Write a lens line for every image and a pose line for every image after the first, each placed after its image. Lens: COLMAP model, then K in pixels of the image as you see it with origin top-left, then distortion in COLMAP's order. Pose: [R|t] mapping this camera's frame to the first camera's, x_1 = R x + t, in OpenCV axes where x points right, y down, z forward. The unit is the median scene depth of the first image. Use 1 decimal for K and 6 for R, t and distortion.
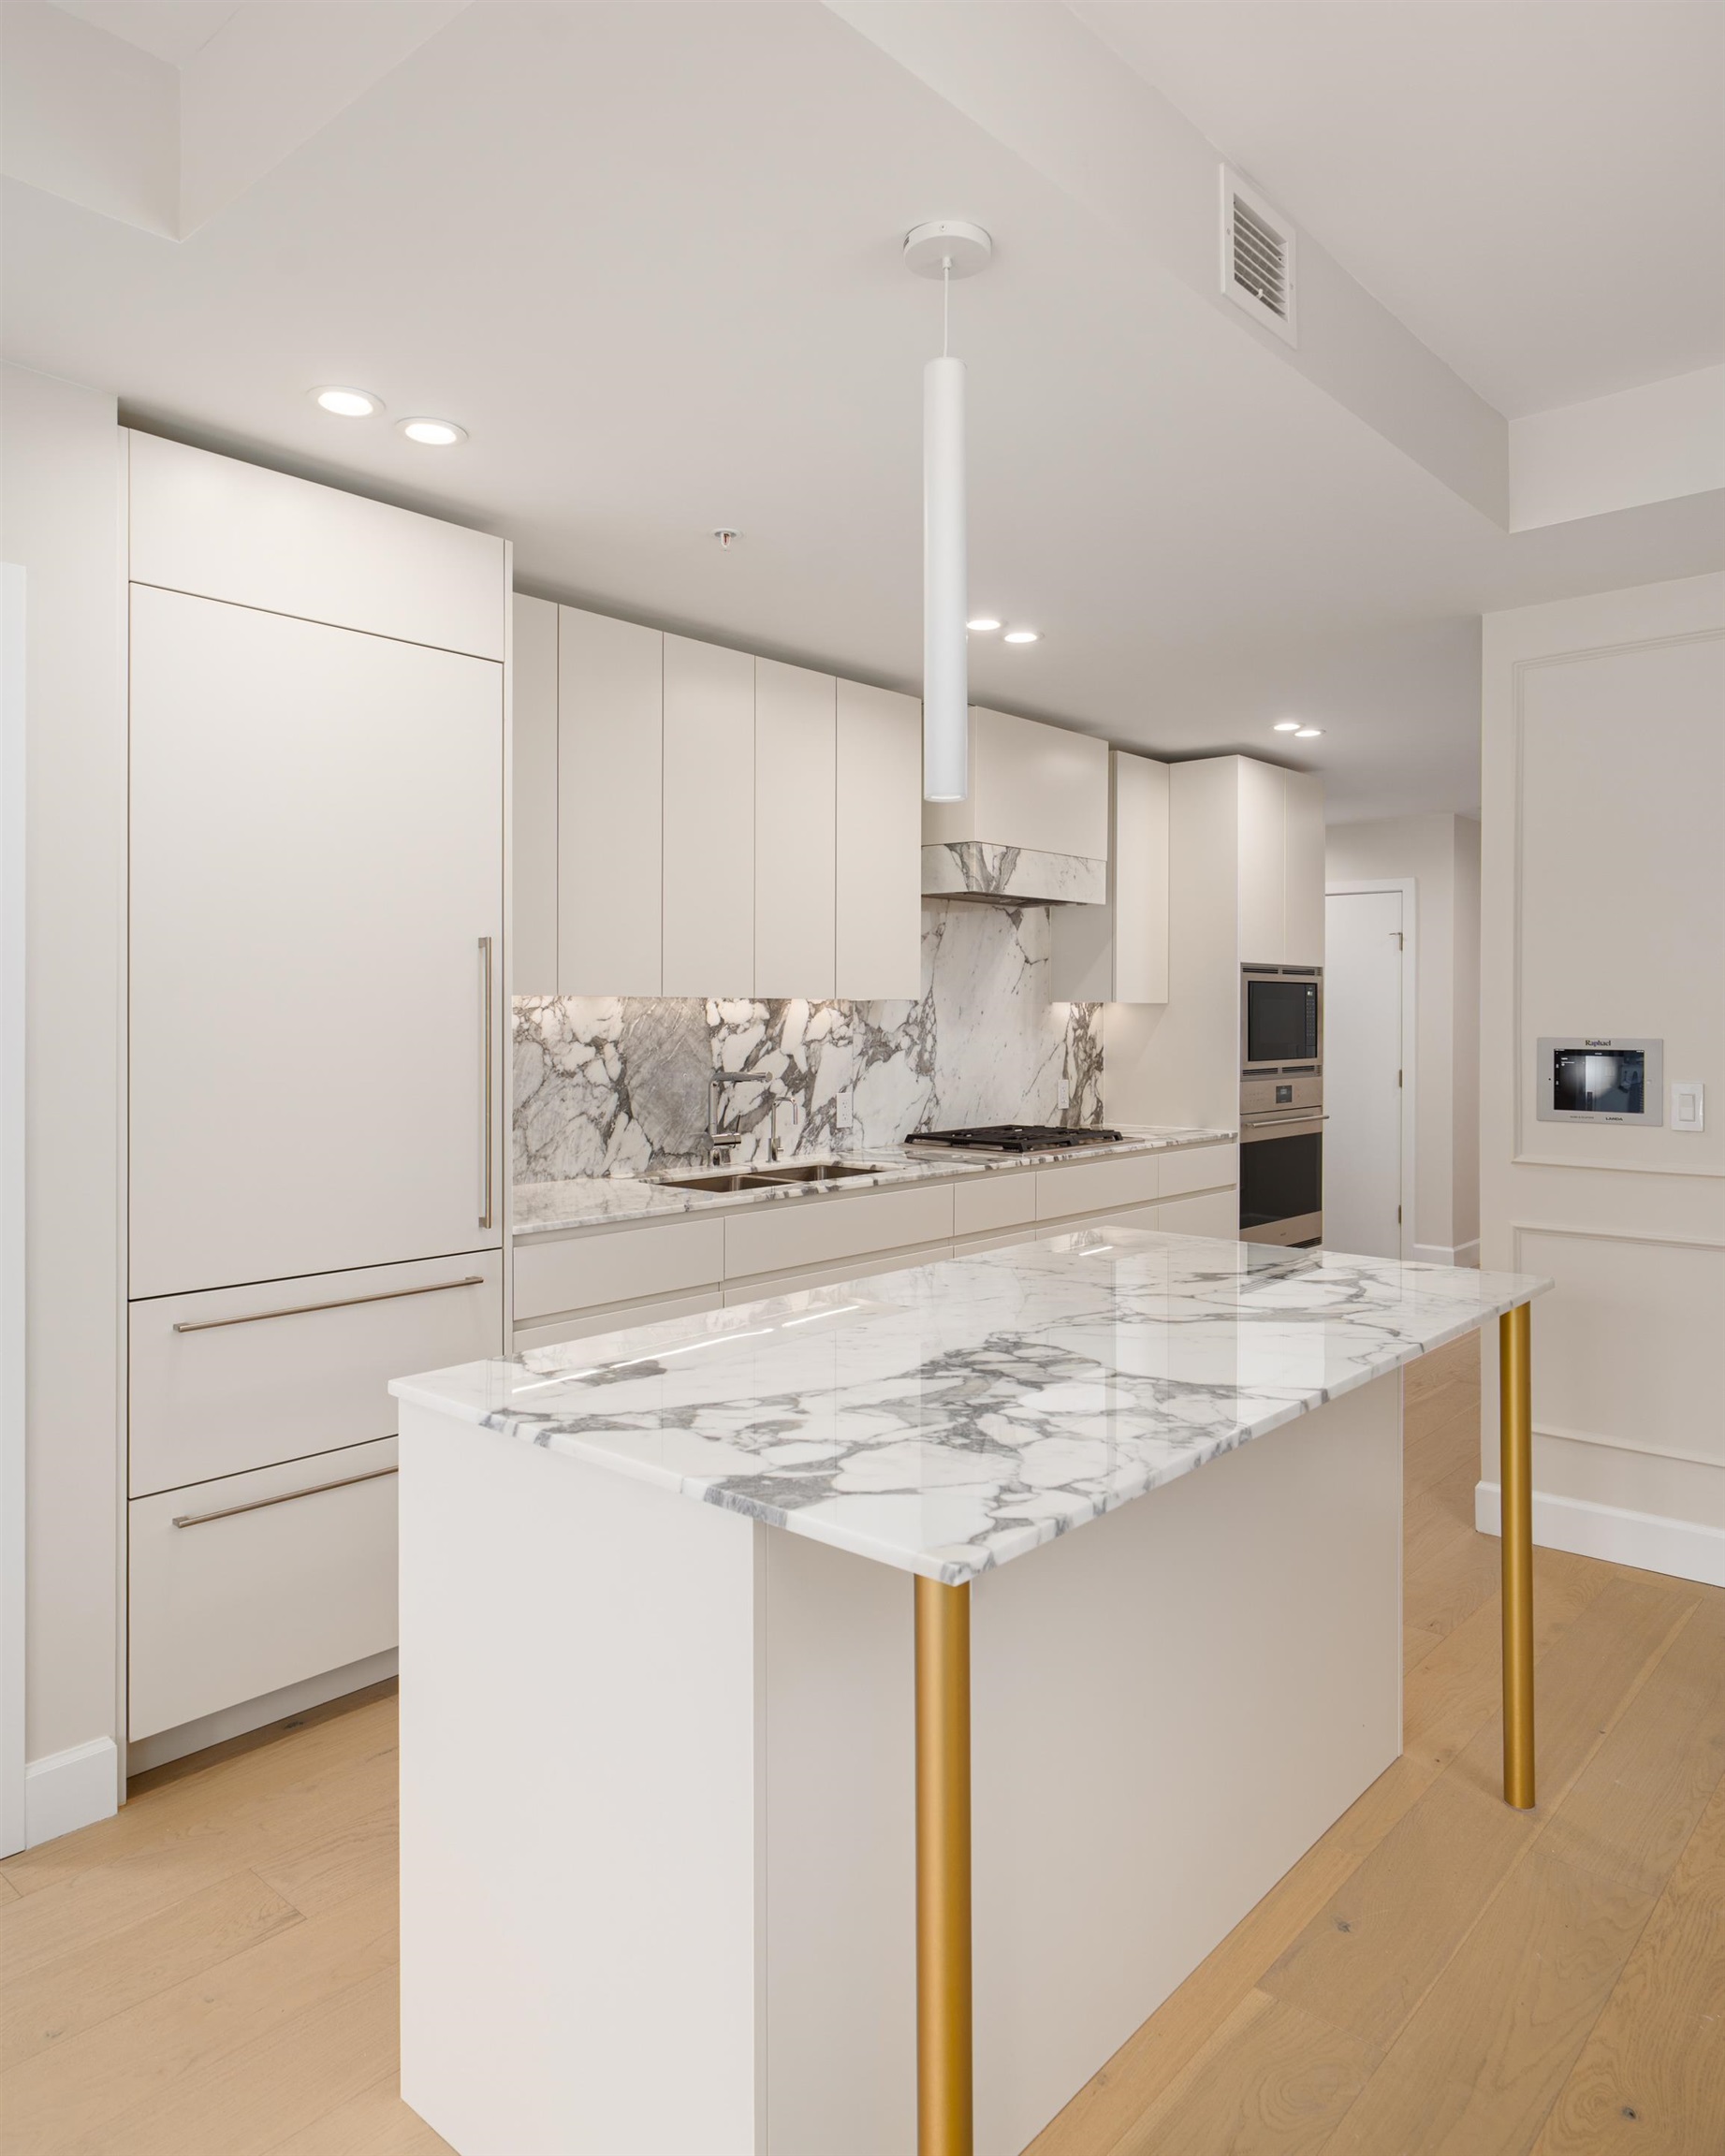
lens RADIAL K [[1409.7, 0, 885.7], [0, 1409.7, 1015.1], [0, 0, 1]] dist [-0.001759, 0.001660]
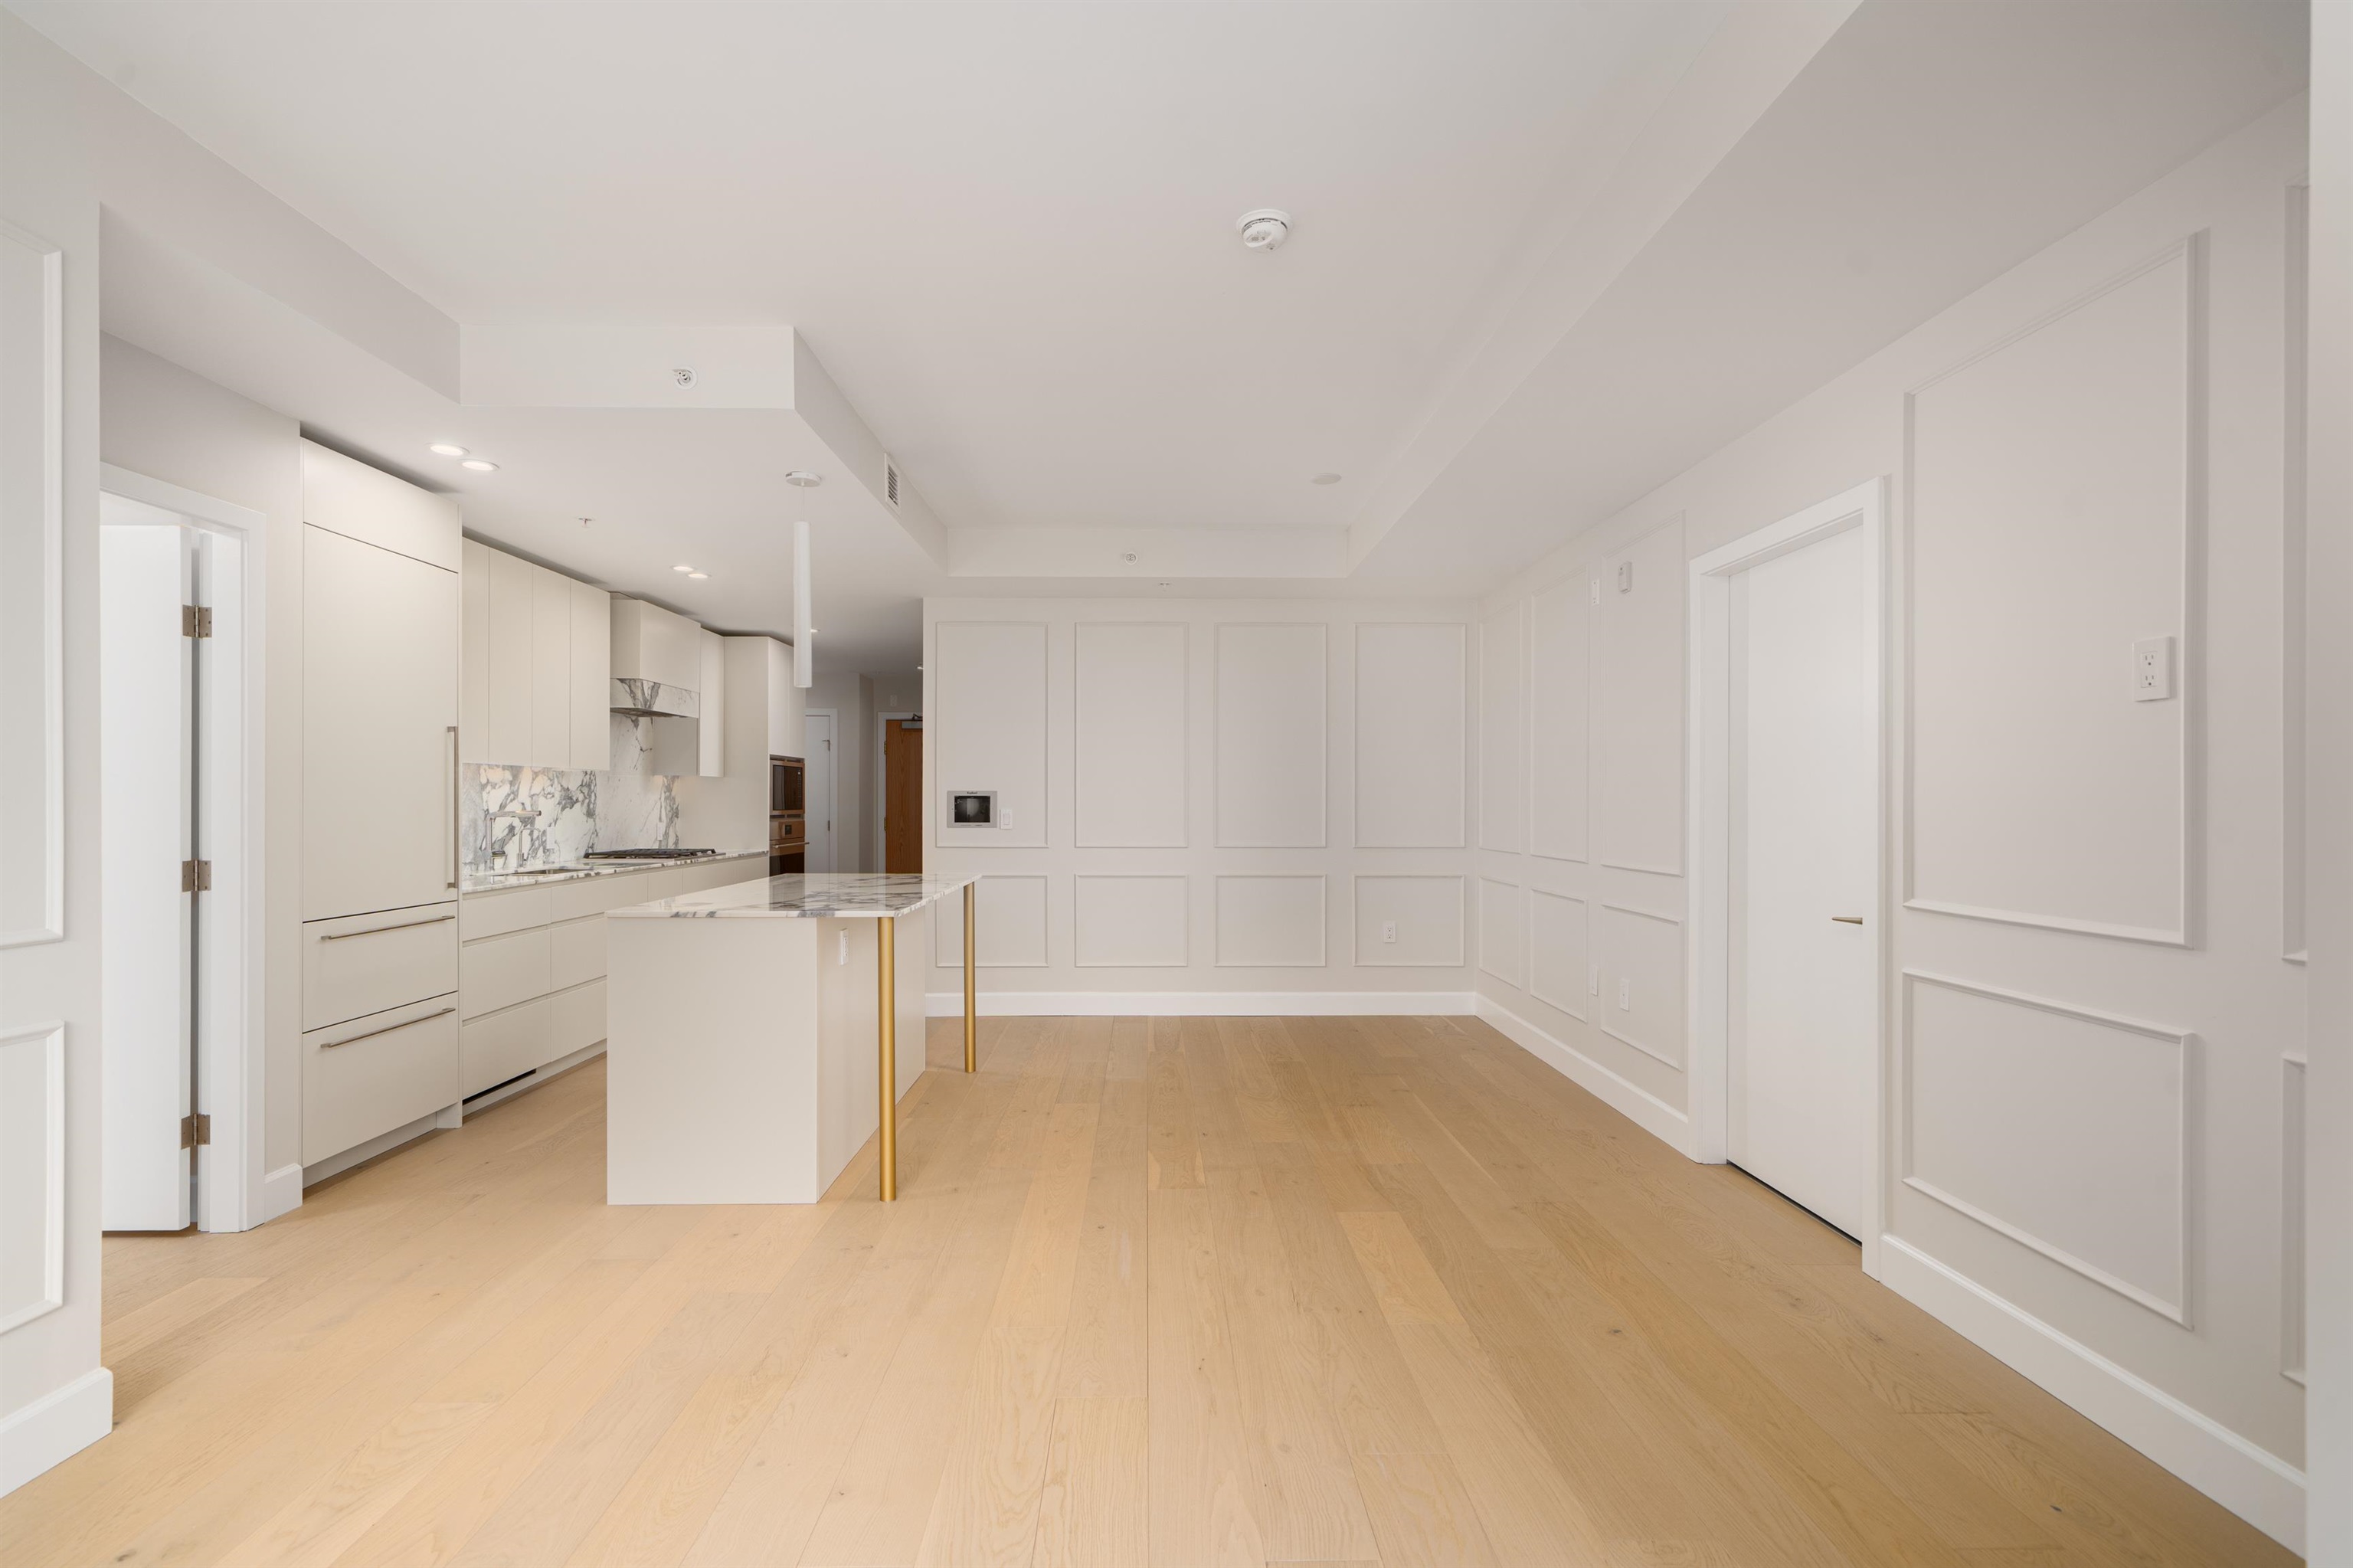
lens RADIAL K [[1080.1, 0, 1168.2], [0, 1080.1, 800.3], [0, 0, 1]] dist [0.002492, -0.002184]
pose [[0.740260, 0.000568, 0.672320, -0.376784], [0.000473, 0.999999, -0.001366, 0.029062], [-0.672320, 0.001329, 0.740259, -0.444374]]
